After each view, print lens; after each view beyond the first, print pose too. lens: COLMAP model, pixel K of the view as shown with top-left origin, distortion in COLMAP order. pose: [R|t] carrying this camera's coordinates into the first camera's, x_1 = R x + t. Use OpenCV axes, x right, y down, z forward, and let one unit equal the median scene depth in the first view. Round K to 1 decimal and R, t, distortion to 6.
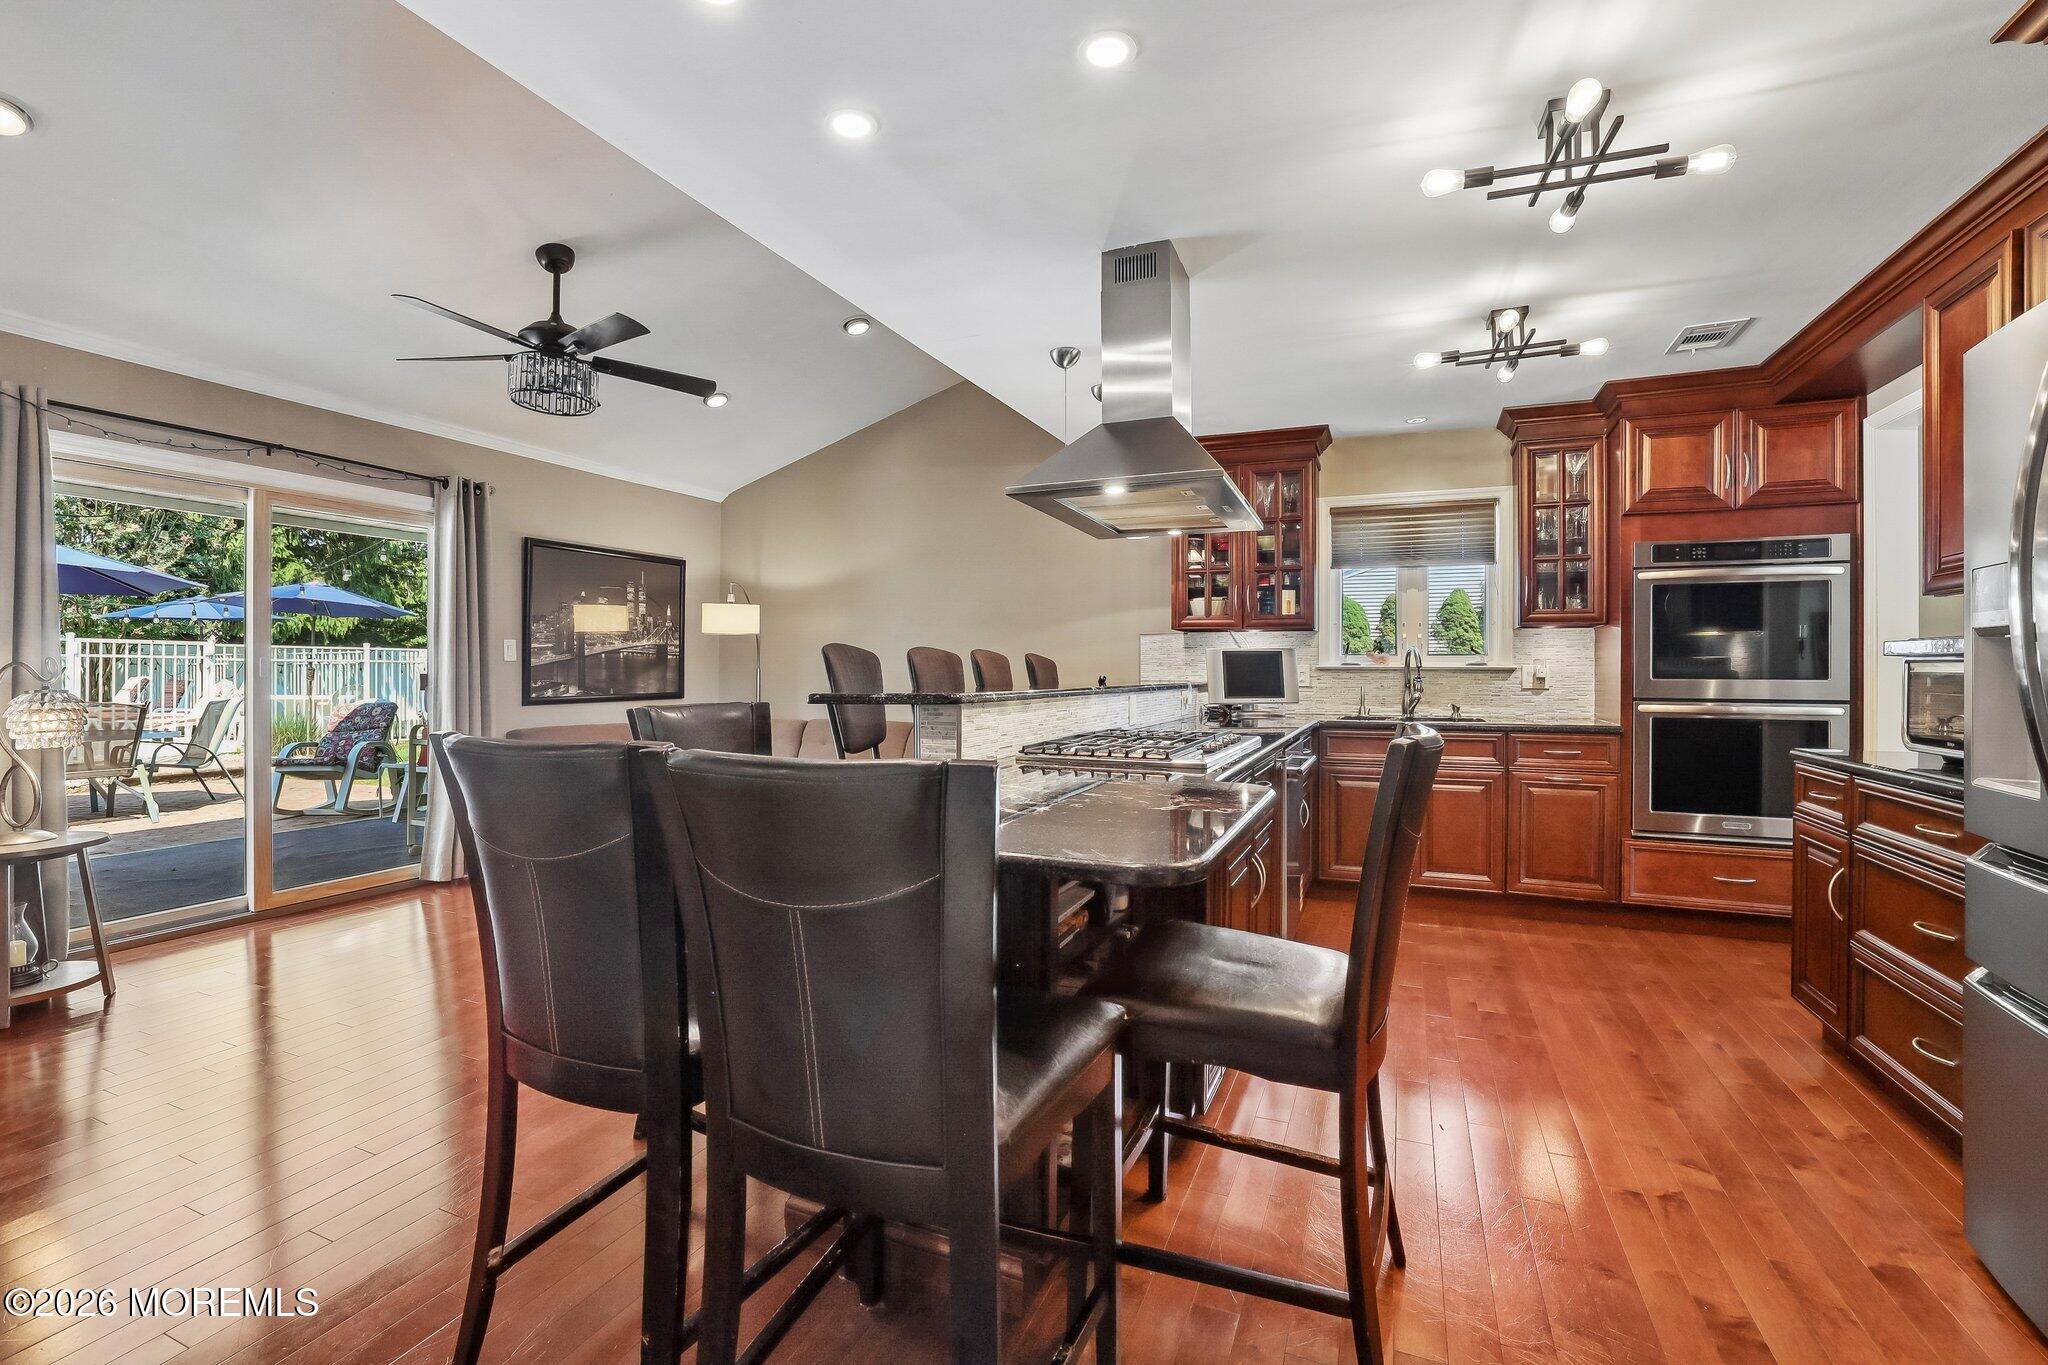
lens RADIAL K [[888.7, 0, 1018.2], [0, 888.7, 663.8], [0, 0, 1]] dist [-0.042943, 0.017744]
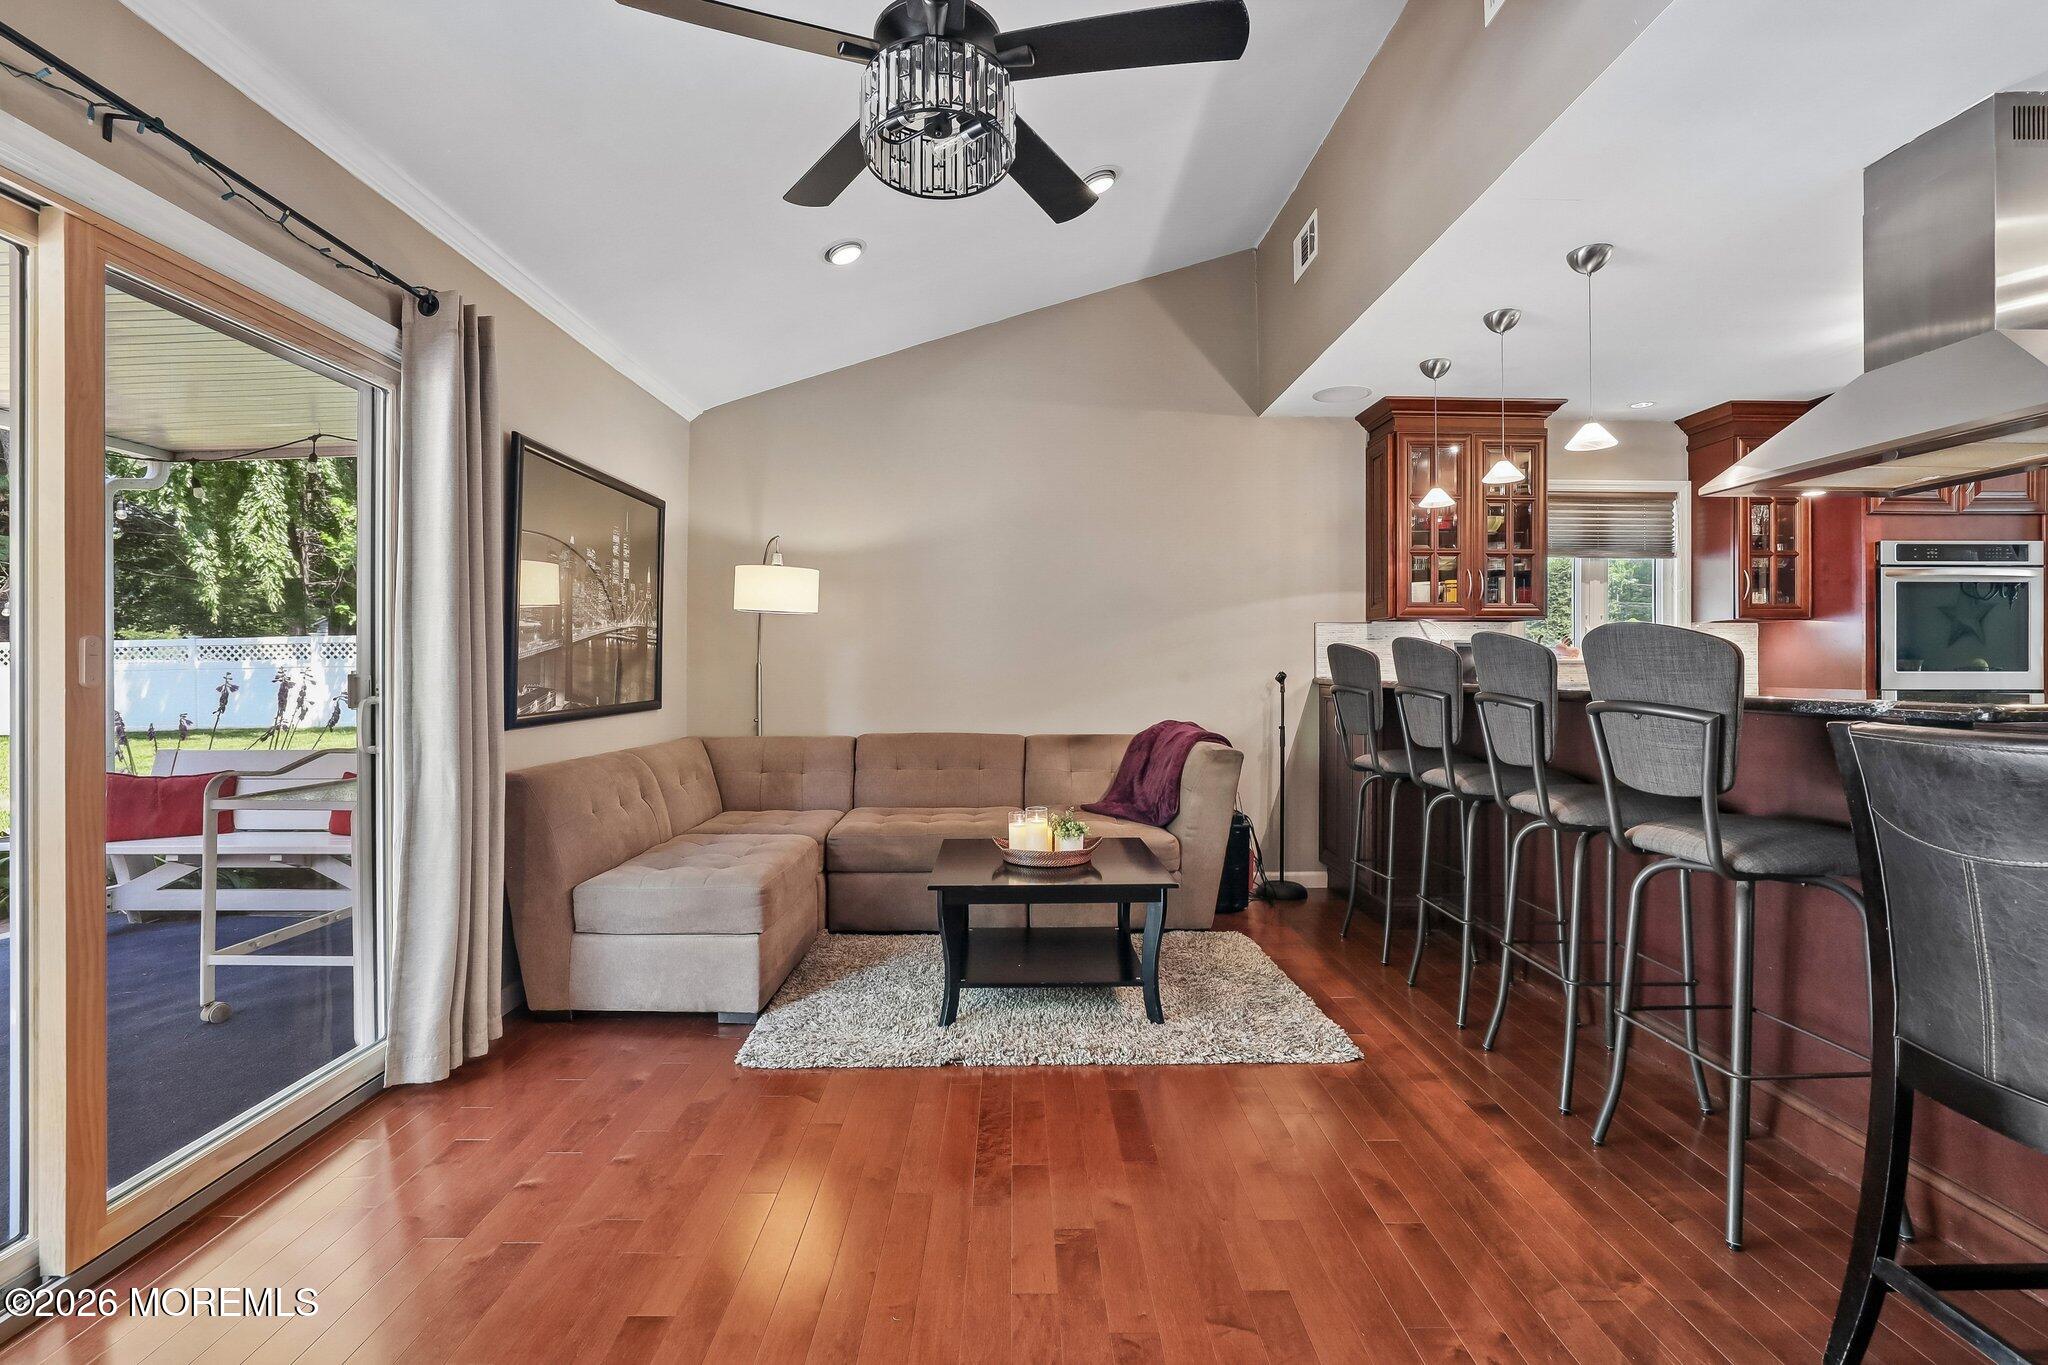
lens RADIAL K [[897.2, 0, 1014.6], [0, 897.2, 658.0], [0, 0, 1]] dist [-0.041130, 0.015314]
pose [[0.916543, 0.001123, 0.399935, -0.465326], [-0.000987, 0.999999, -0.000545, 0.001155], [-0.399935, 0.000104, 0.916543, 0.330540]]
